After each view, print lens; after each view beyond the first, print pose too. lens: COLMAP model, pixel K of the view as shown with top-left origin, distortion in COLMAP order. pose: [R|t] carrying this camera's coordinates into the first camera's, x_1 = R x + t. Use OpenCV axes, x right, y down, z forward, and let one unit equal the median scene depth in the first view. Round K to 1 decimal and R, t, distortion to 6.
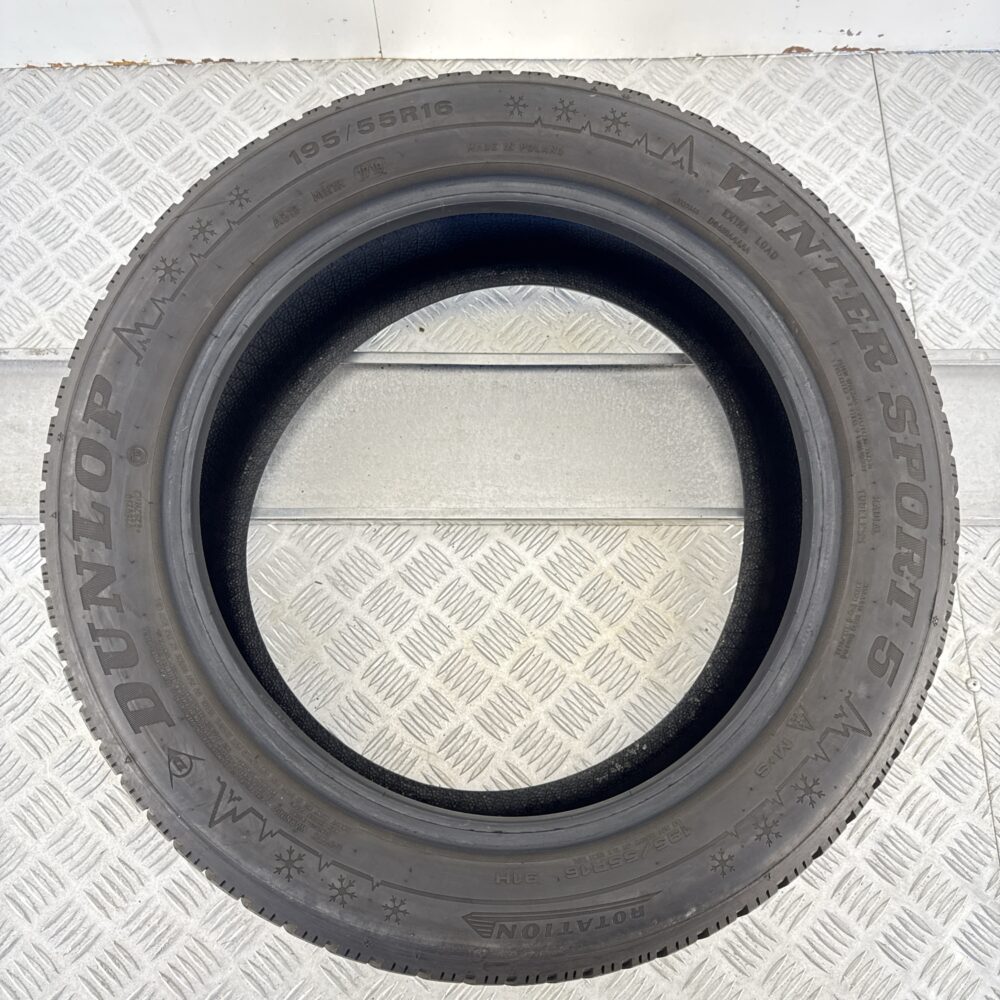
lens RADIAL K [[954.2, 0, 500.0], [0, 954.2, 500.0], [0, 0, 1]] dist [0.132333, -0.313685]
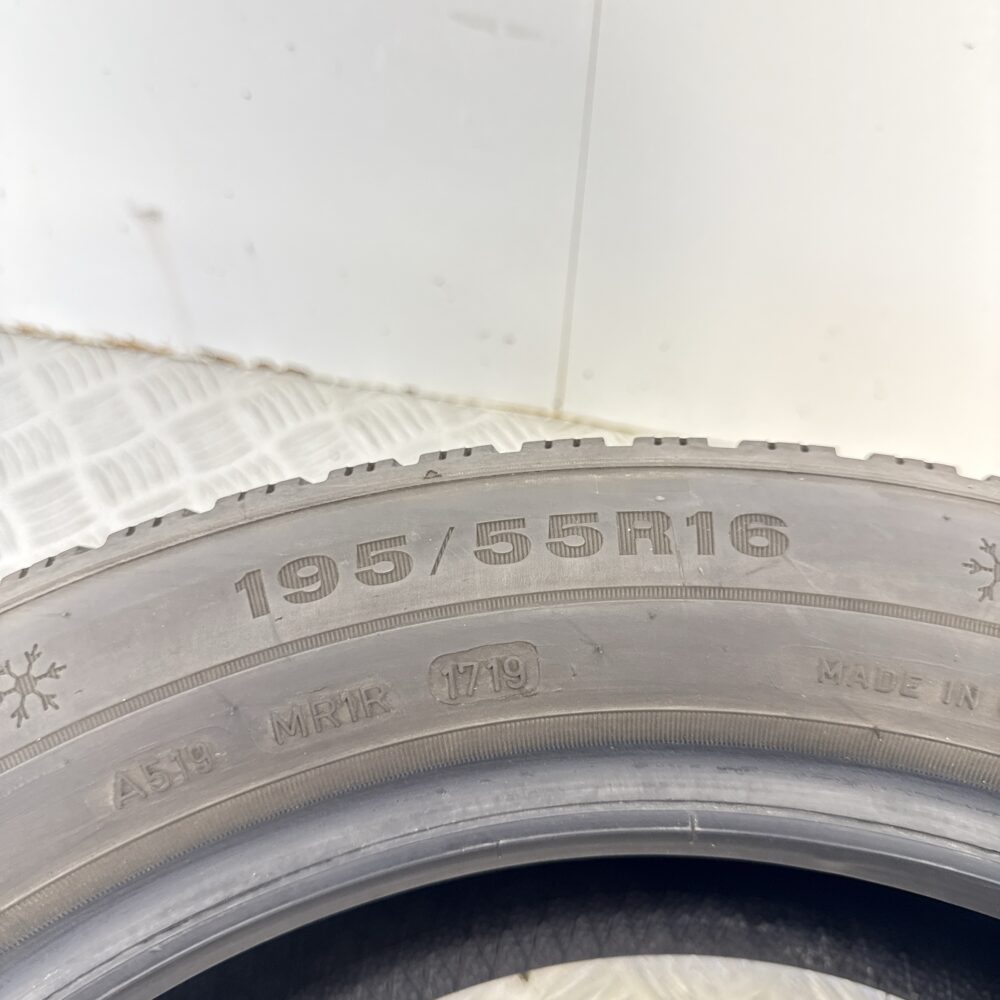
lens RADIAL K [[954.2, 0, 500.0], [0, 954.2, 500.0], [0, 0, 1]] dist [0.132333, -0.313685]
pose [[0.973966, 0.183371, -0.133291, -0.102547], [-0.219983, 0.906523, -0.360310, -0.293045], [0.054761, 0.380251, 0.923261, 0.723505]]
